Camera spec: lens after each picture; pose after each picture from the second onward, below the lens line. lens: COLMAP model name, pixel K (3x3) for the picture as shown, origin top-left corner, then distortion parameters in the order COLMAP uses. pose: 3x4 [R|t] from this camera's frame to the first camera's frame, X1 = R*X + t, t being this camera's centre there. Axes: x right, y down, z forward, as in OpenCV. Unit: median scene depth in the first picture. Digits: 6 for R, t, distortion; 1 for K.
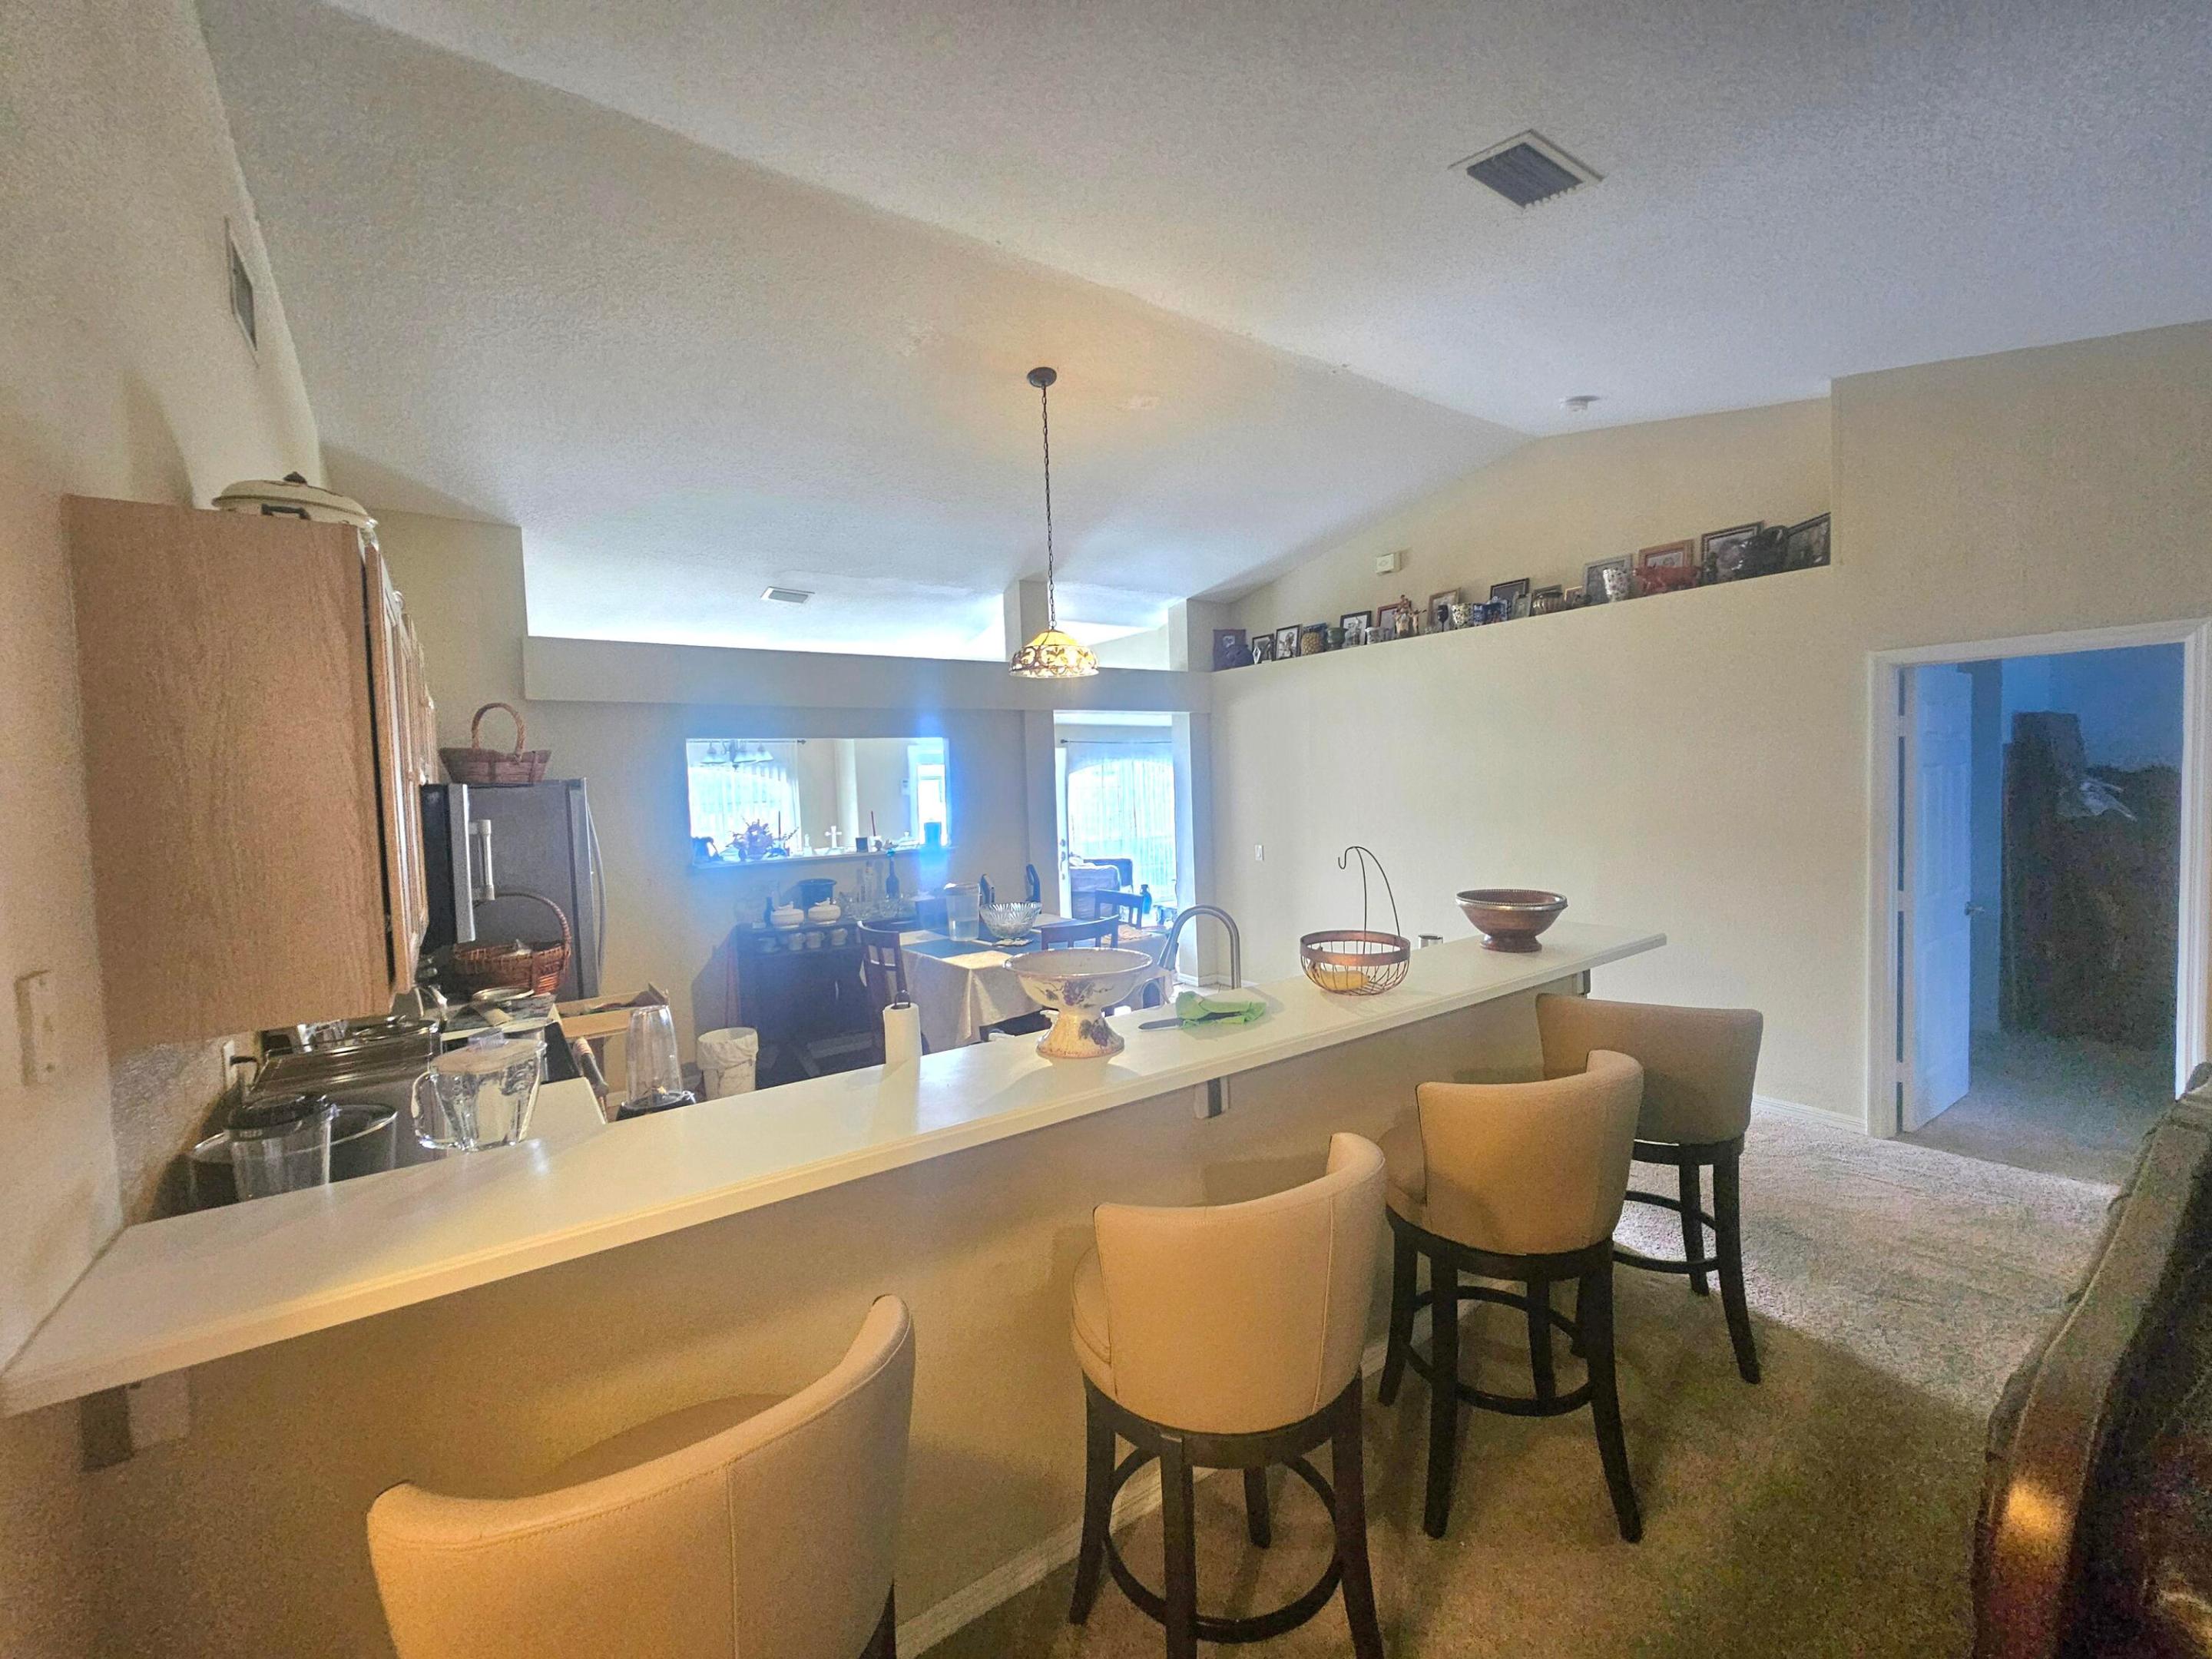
lens RADIAL K [[904.8, 0, 1102.6], [0, 904.8, 823.3], [0, 0, 1]] dist [-0.001138, 0.000608]
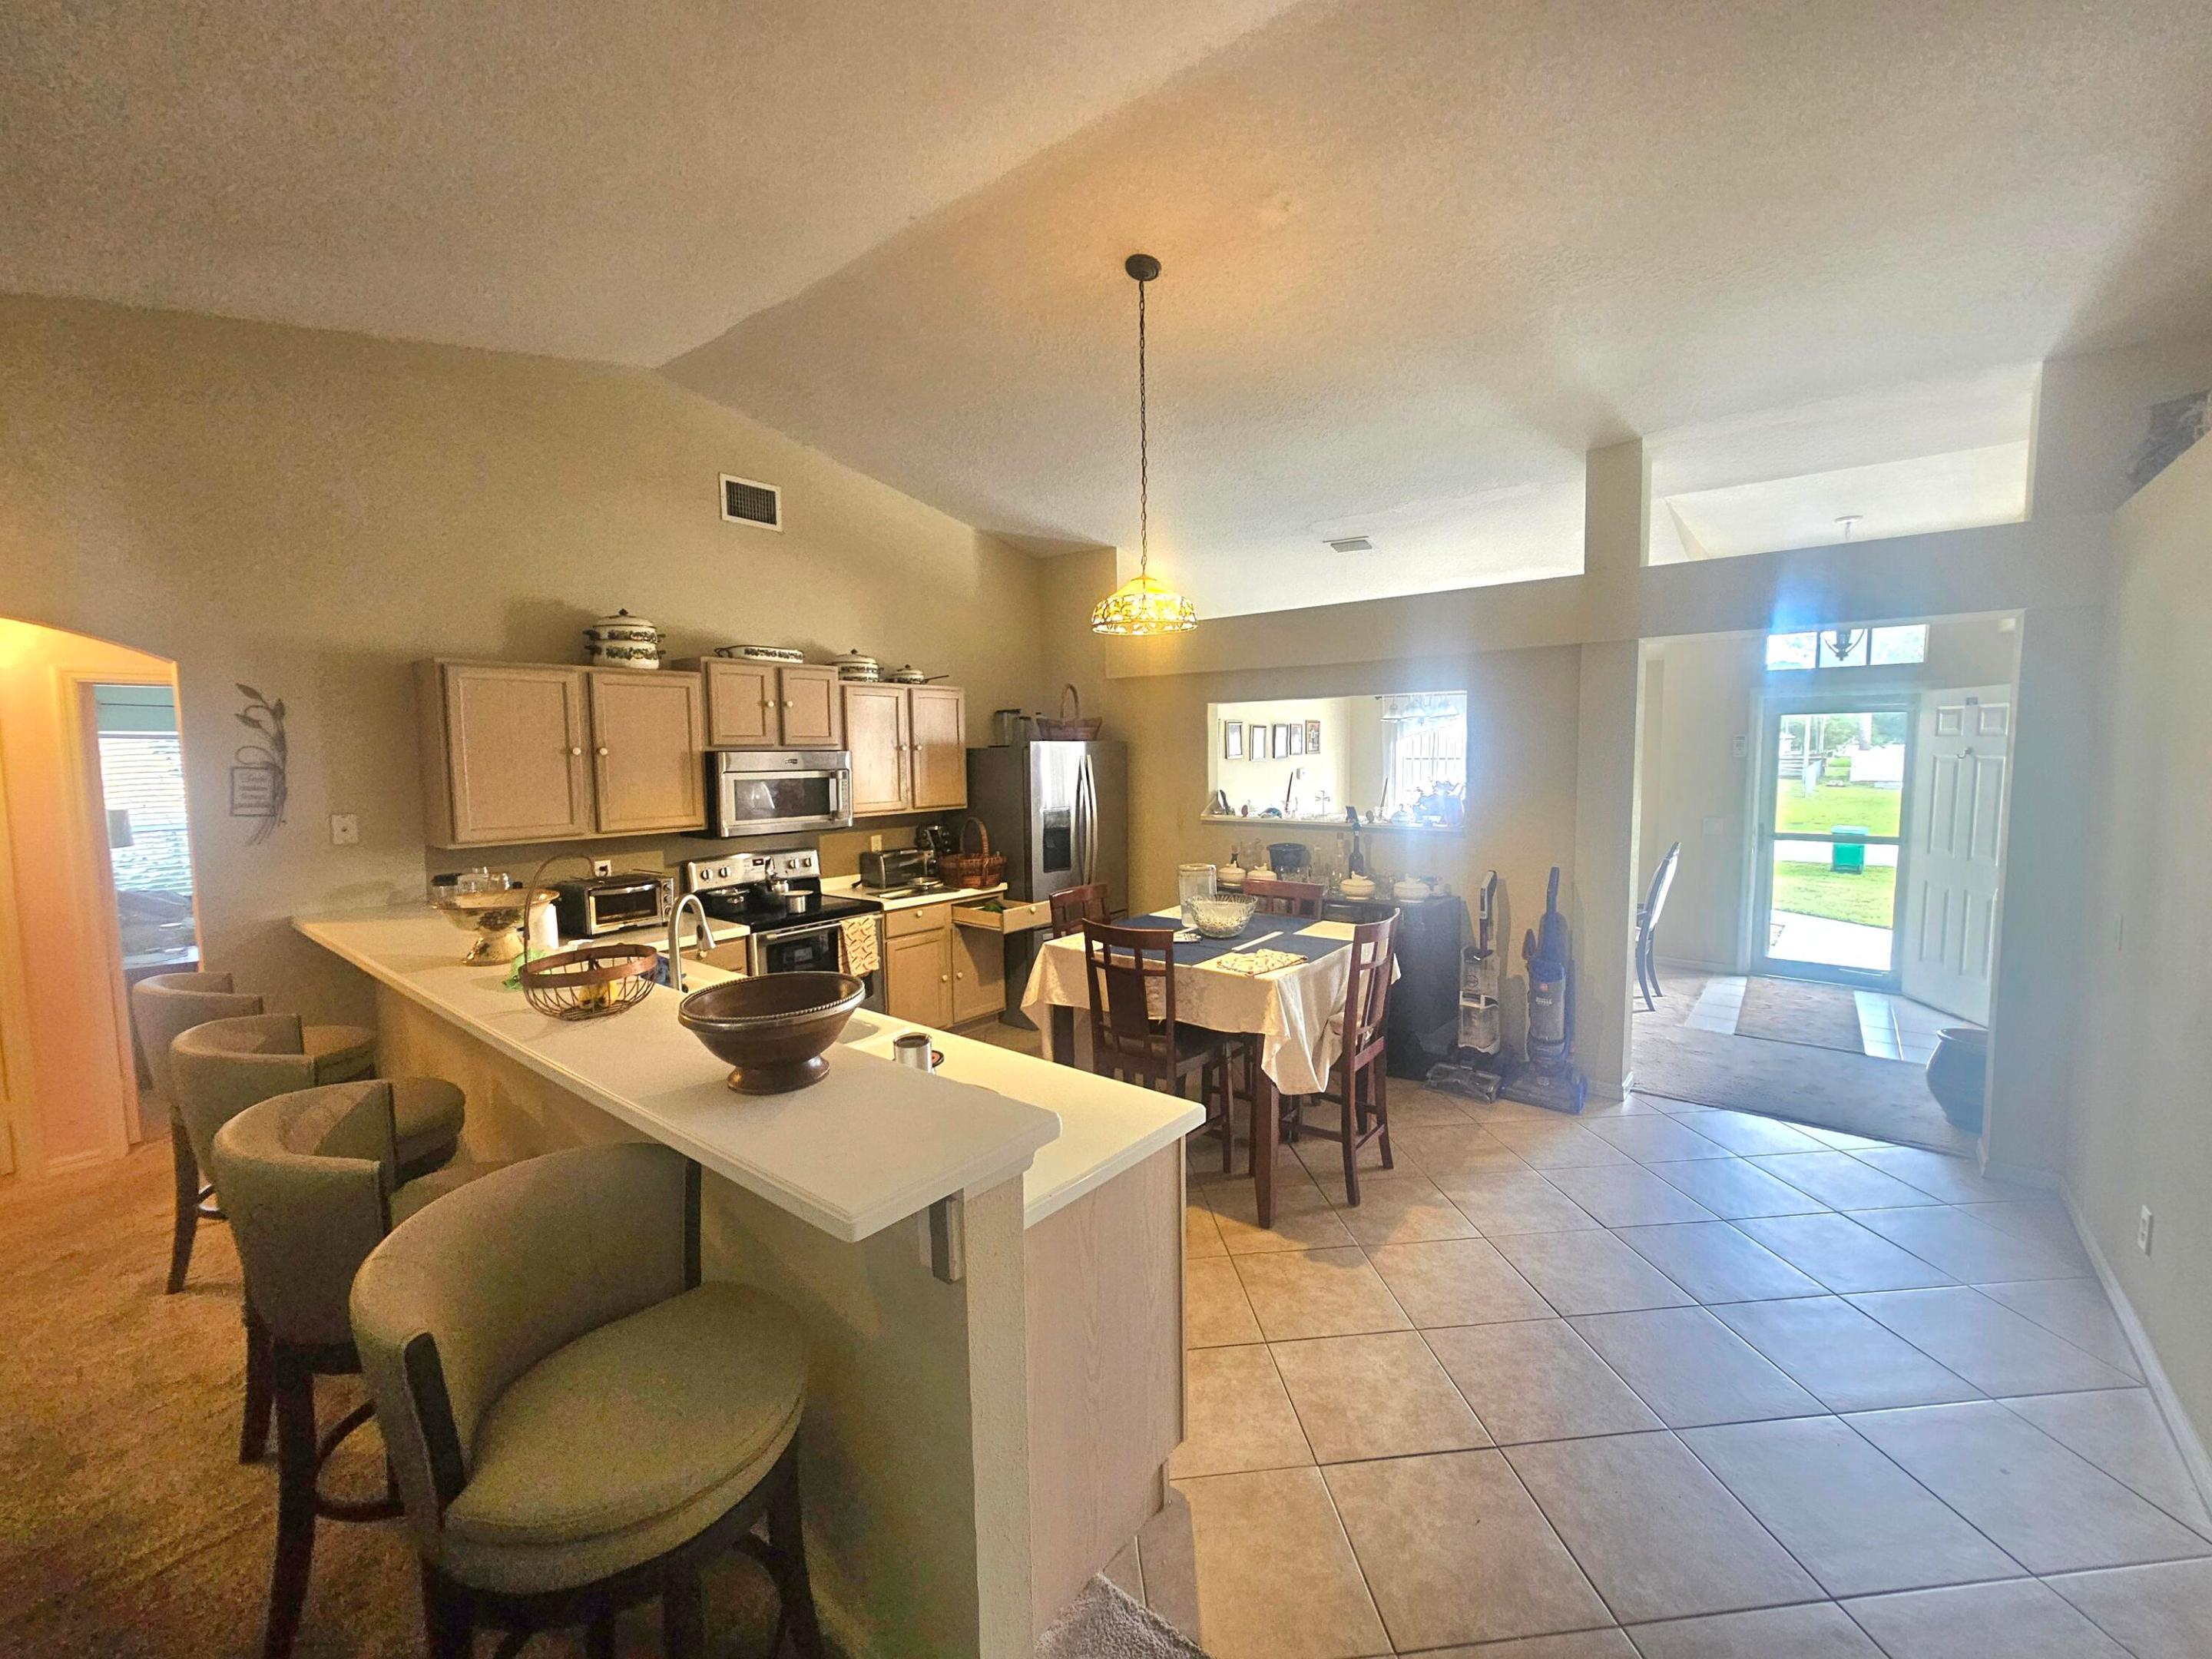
lens RADIAL K [[904.8, 0, 1112.7], [0, 904.8, 825.1], [0, 0, 1]] dist [-0.001138, 0.000608]
pose [[0.277508, 0.106543, -0.954797, 0.485605], [-0.046052, 0.994165, 0.097551, -0.039746], [0.959619, 0.016899, 0.280795, 0.472880]]
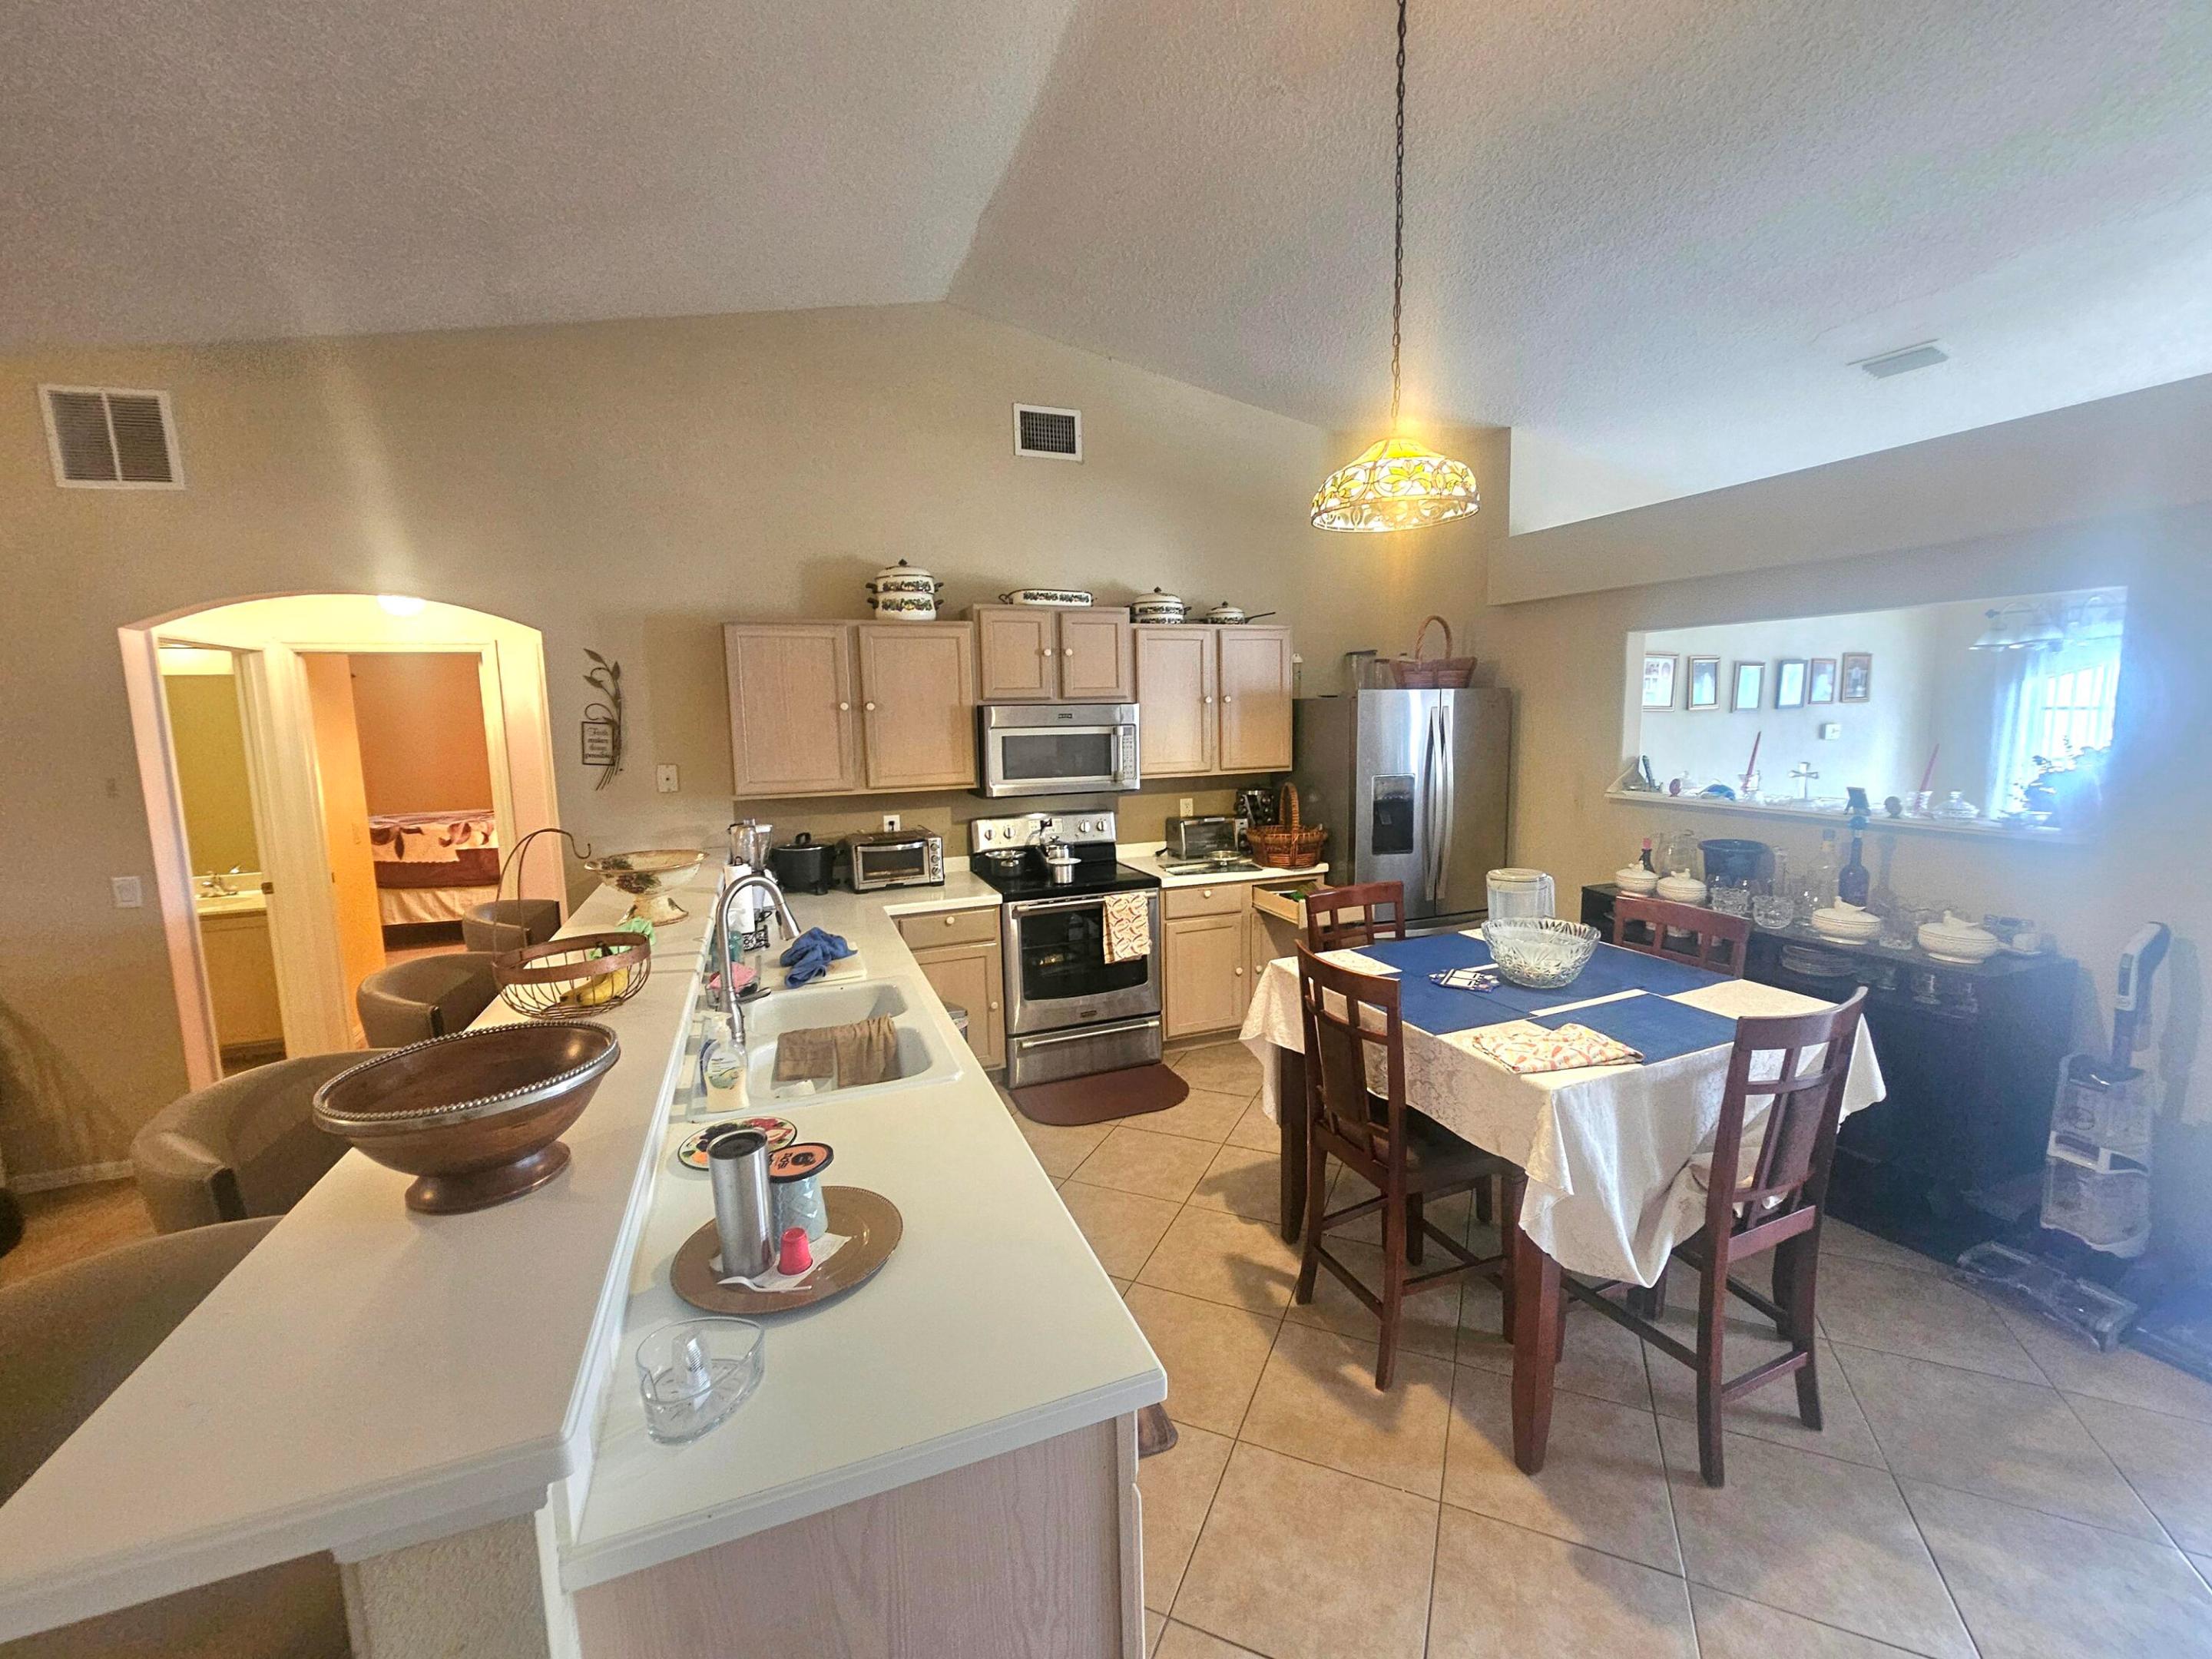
lens RADIAL K [[904.8, 0, 1129.0], [0, 904.8, 819.0], [0, 0, 1]] dist [-0.001138, 0.000608]
pose [[-0.230379, 0.154942, -0.960686, 0.346385], [-0.024640, 0.985997, 0.164933, -0.043630], [0.972789, 0.061668, -0.223335, 0.626710]]
